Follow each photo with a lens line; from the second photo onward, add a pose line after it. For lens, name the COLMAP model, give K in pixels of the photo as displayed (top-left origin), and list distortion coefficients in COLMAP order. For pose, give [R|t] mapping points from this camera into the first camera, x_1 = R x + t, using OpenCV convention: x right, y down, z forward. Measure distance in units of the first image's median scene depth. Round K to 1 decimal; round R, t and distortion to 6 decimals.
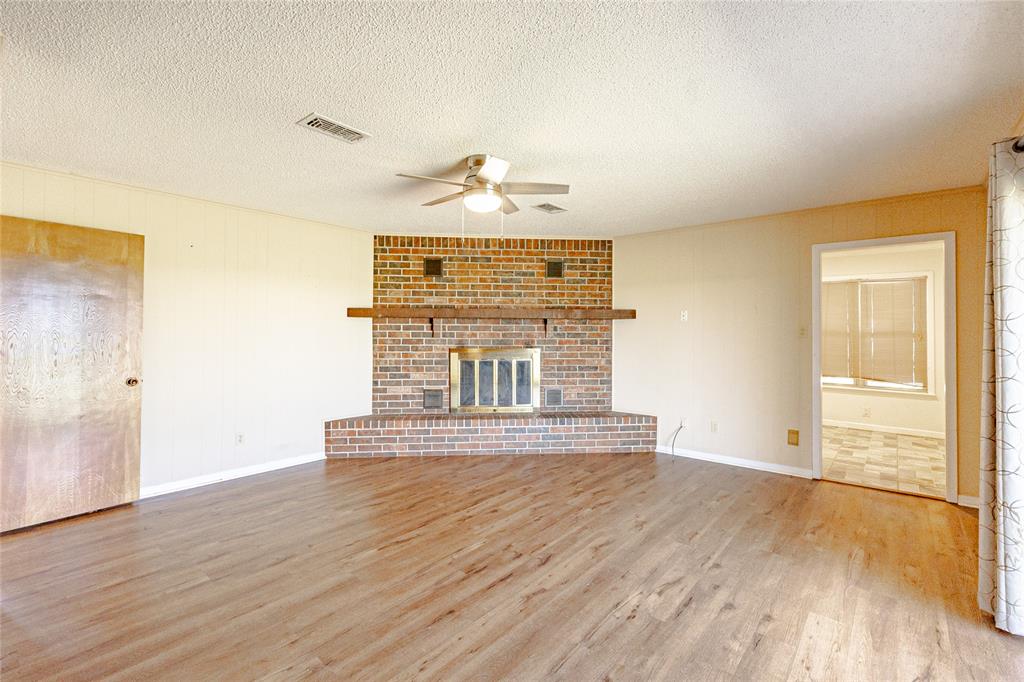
lens RADIAL K [[463.3, 0, 512.2], [0, 463.3, 330.8], [0, 0, 1]] dist [-0.003195, 0.000381]
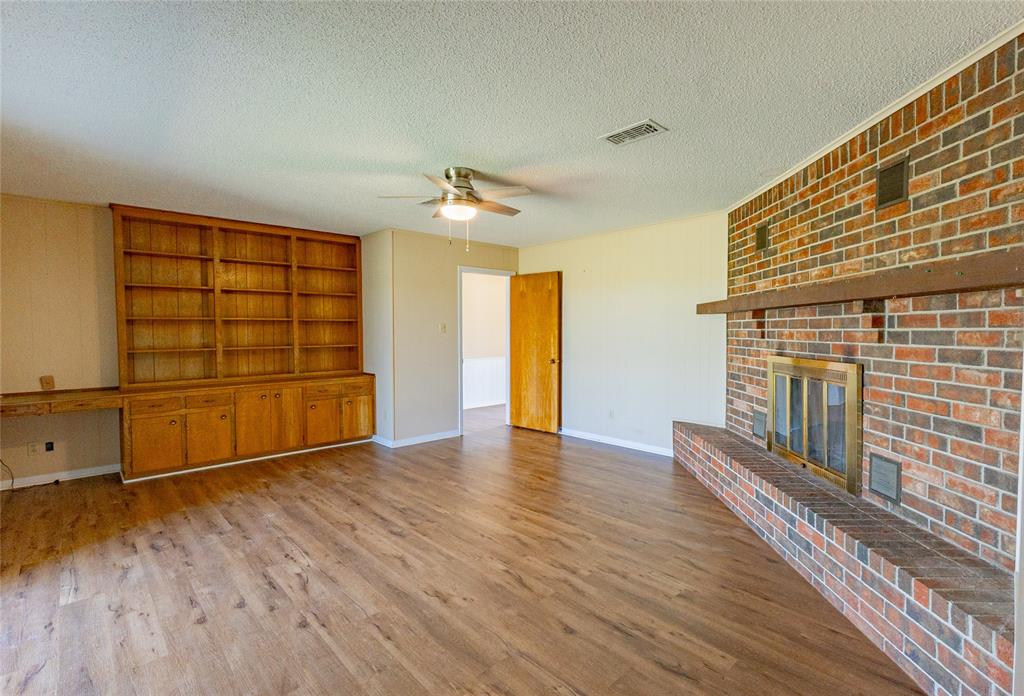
lens RADIAL K [[465.0, 0, 512.8], [0, 465.0, 348.0], [0, 0, 1]] dist [0.001557, 0.000396]
pose [[-0.110794, 0.034844, -0.993232, 0.570787], [0.003147, 0.999392, 0.034709, 0.003785], [0.993838, 0.000719, -0.110836, 0.699510]]
